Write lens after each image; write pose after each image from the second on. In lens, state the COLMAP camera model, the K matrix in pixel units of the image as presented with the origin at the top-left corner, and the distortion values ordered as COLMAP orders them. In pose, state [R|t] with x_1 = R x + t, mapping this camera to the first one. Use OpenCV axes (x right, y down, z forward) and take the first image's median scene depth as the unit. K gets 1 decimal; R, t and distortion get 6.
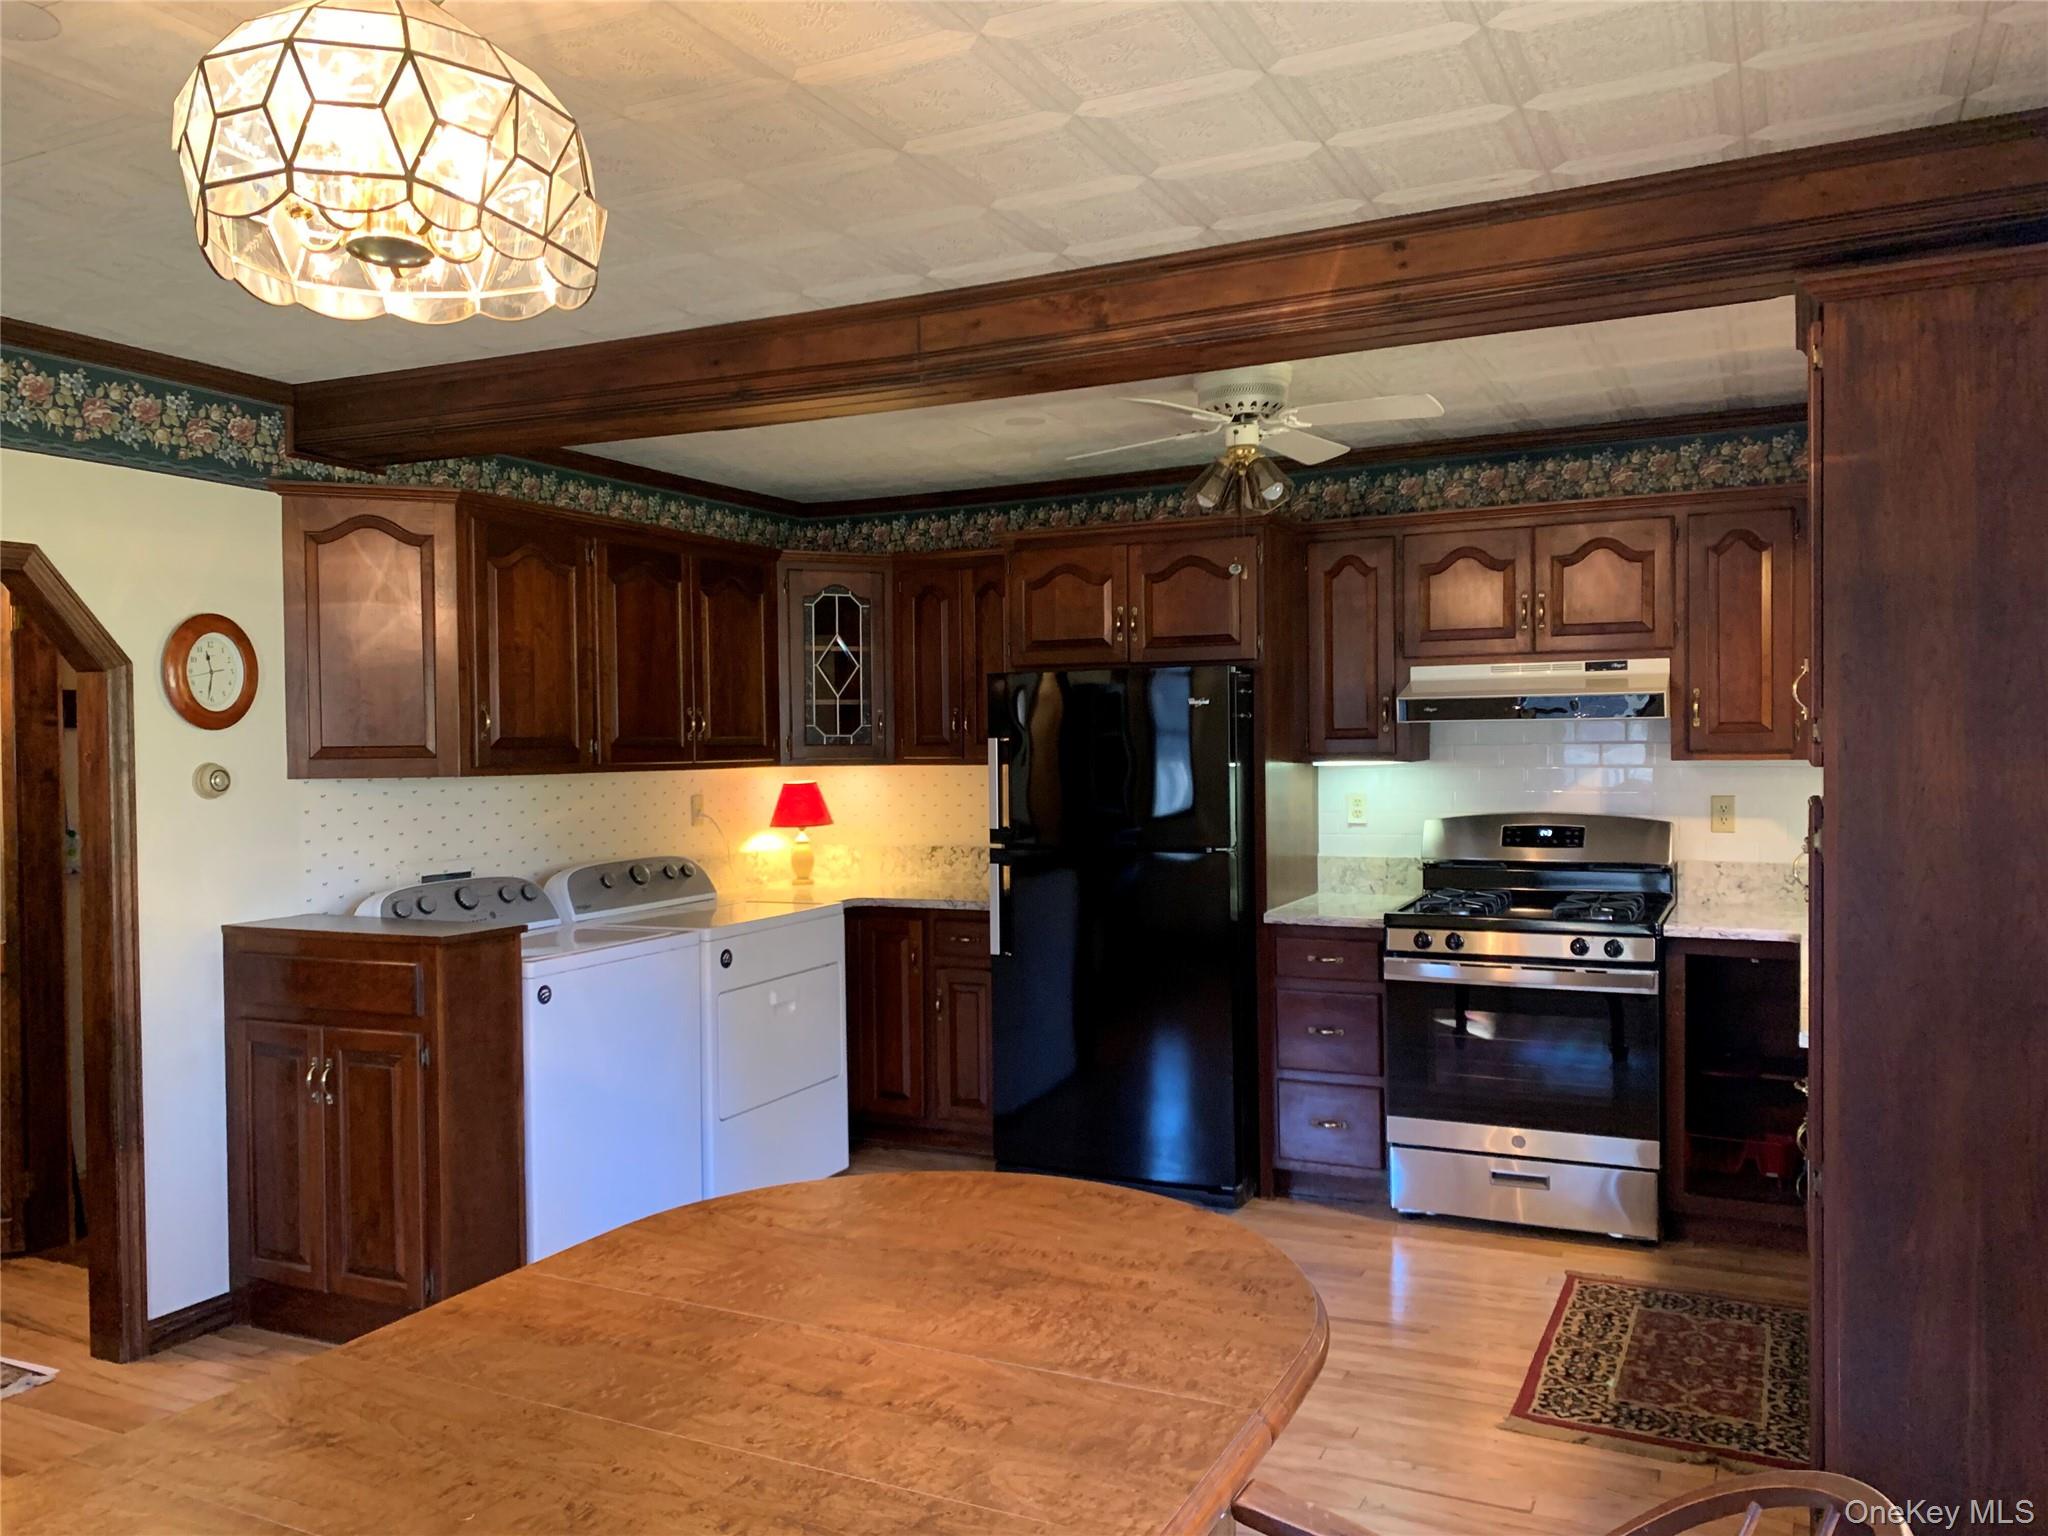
lens RADIAL K [[1566.4, 0, 1033.4], [0, 1566.4, 771.1], [0, 0, 1]] dist [0.023140, -0.007991]
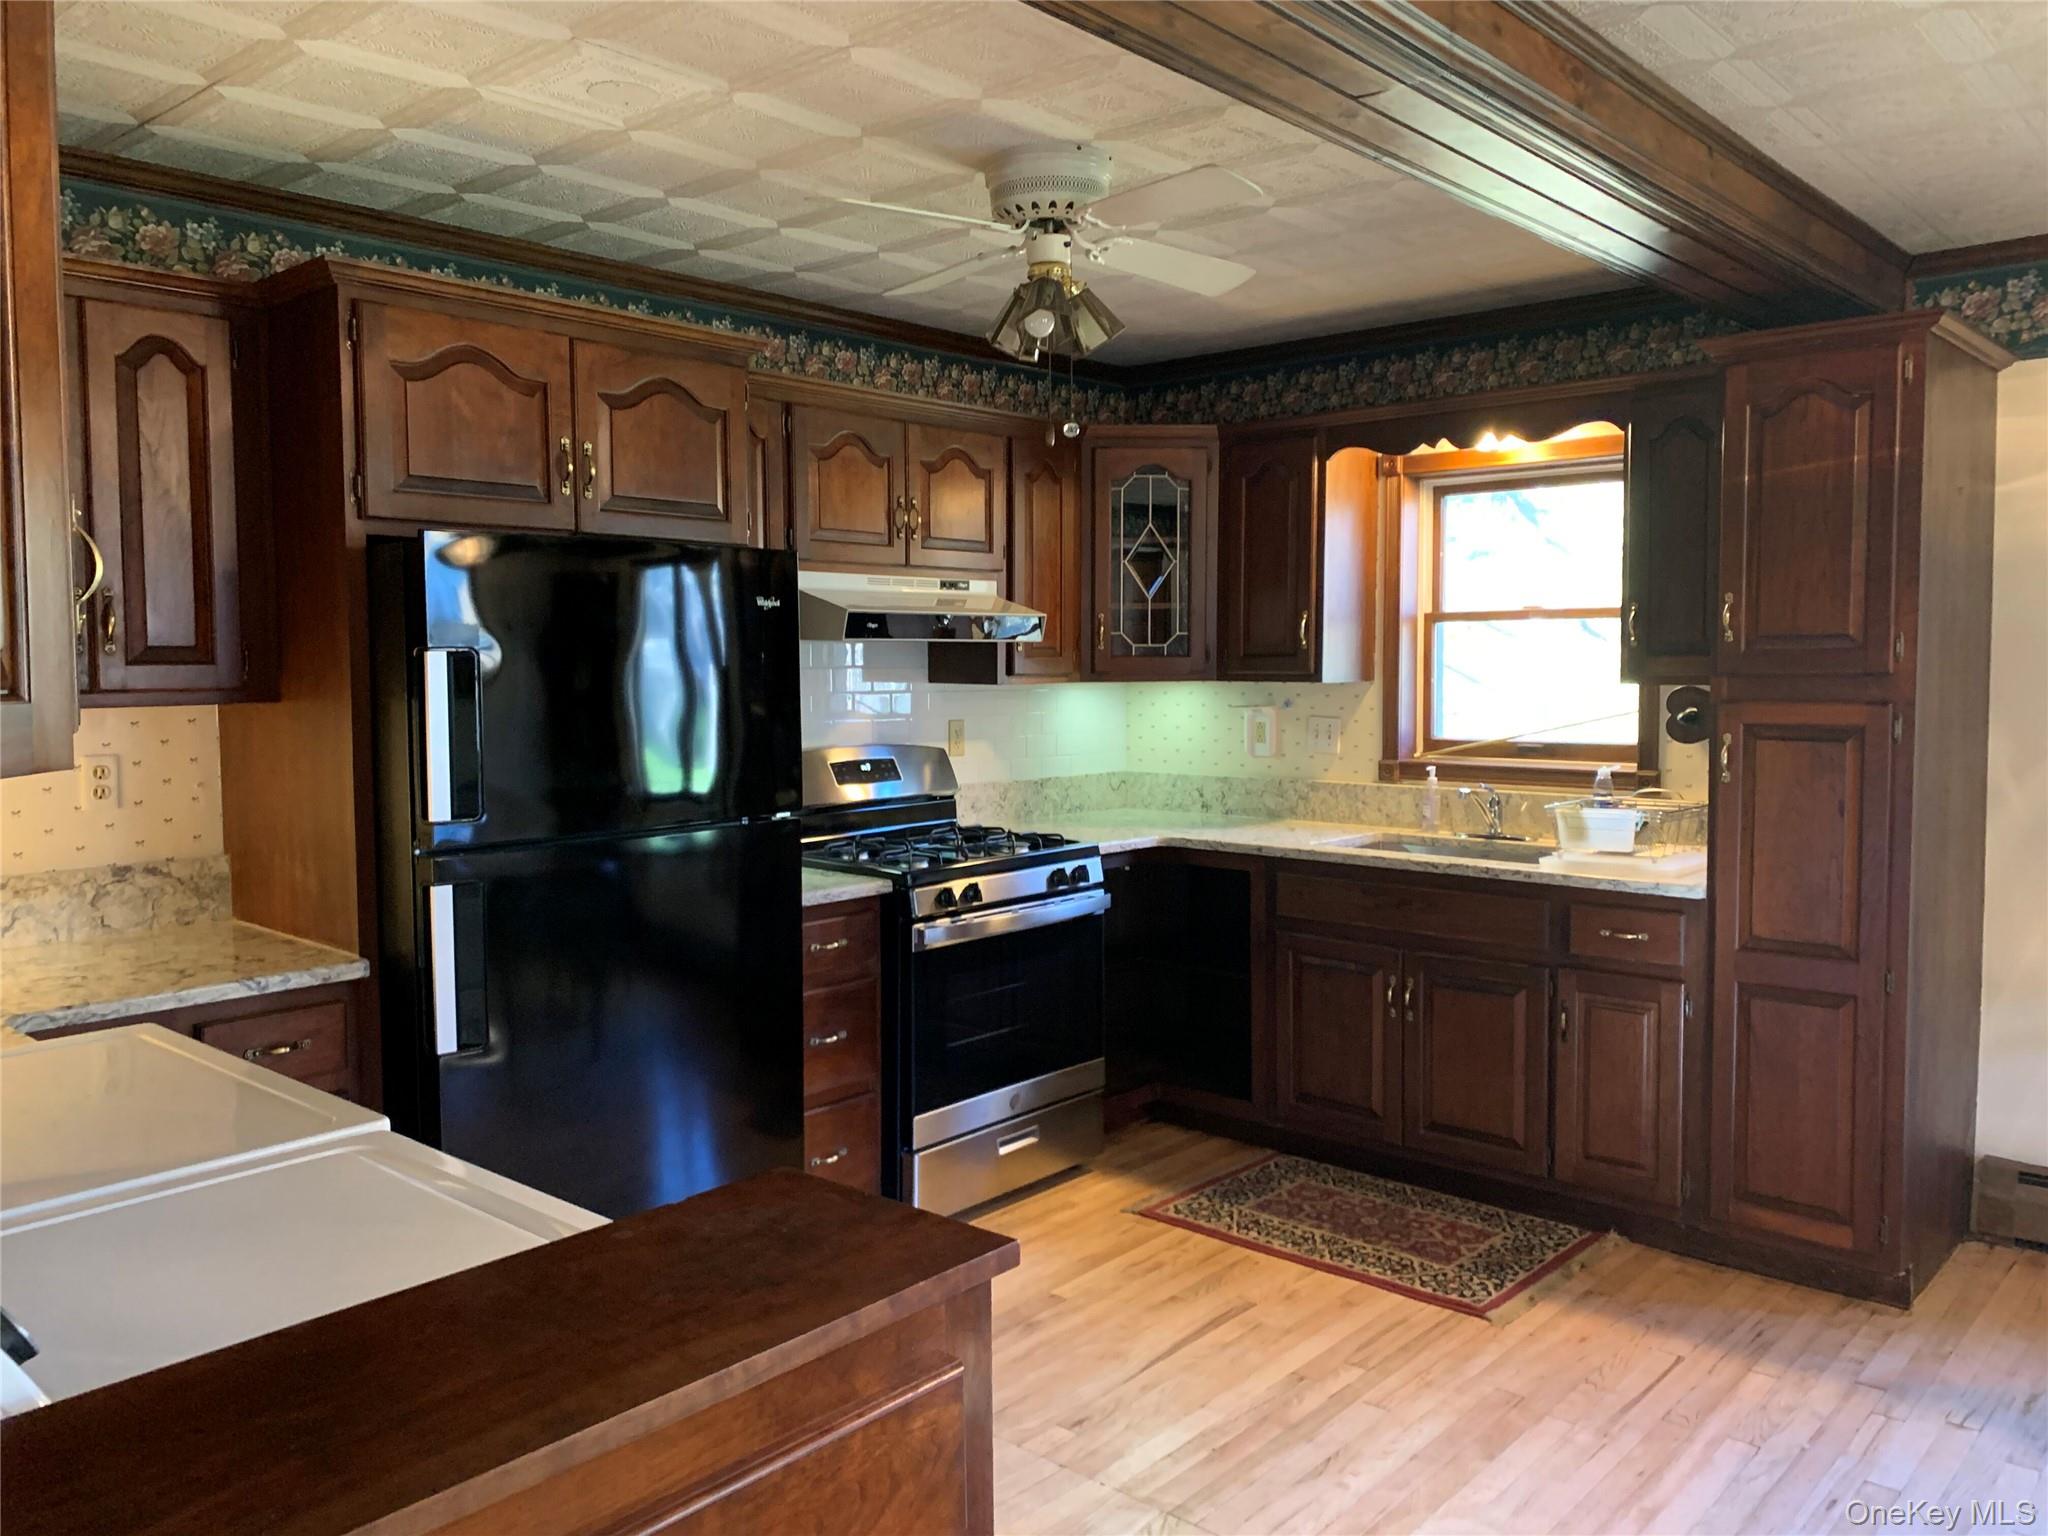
lens RADIAL K [[1566.4, 0, 1027.3], [0, 1566.4, 748.9], [0, 0, 1]] dist [0.023140, -0.007991]
pose [[0.273479, -0.043215, 0.960907, -0.567184], [0.013492, 0.999064, 0.041092, -0.007112], [-0.961783, 0.001727, 0.273807, 0.749045]]
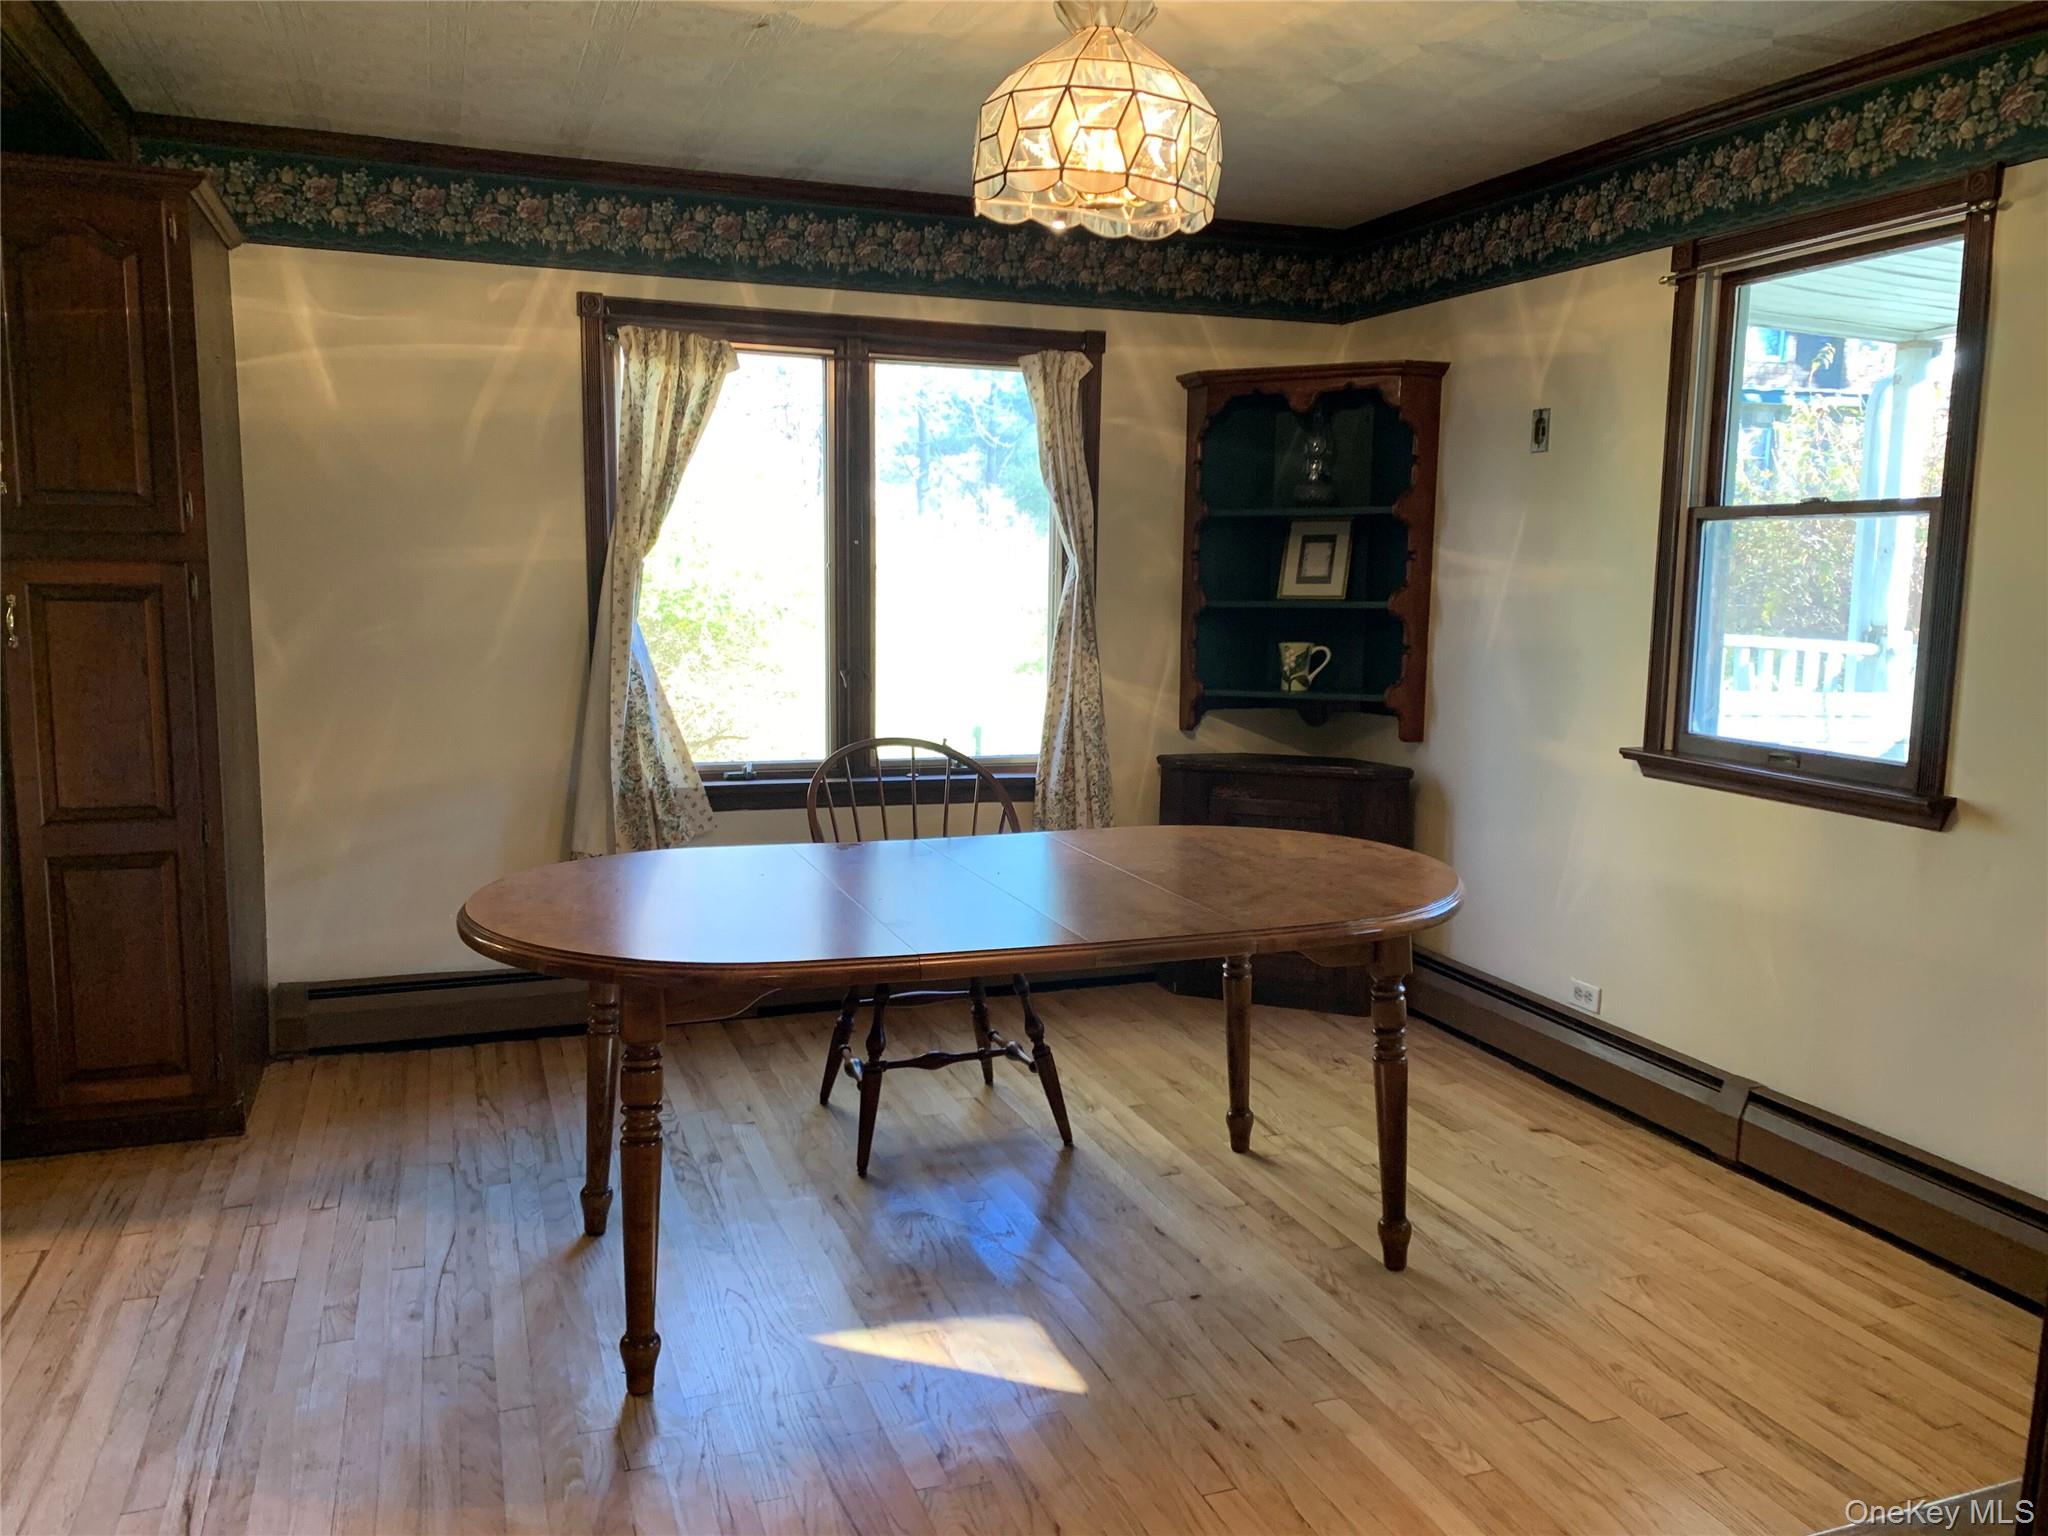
lens RADIAL K [[1566.4, 0, 1020.5], [0, 1566.4, 778.8], [0, 0, 1]] dist [0.023140, -0.007991]
pose [[-0.716583, -0.094172, 0.691115, -0.563282], [-0.000422, 0.990902, 0.134584, 0.007908], [-0.697502, 0.096149, -0.710103, 0.826654]]
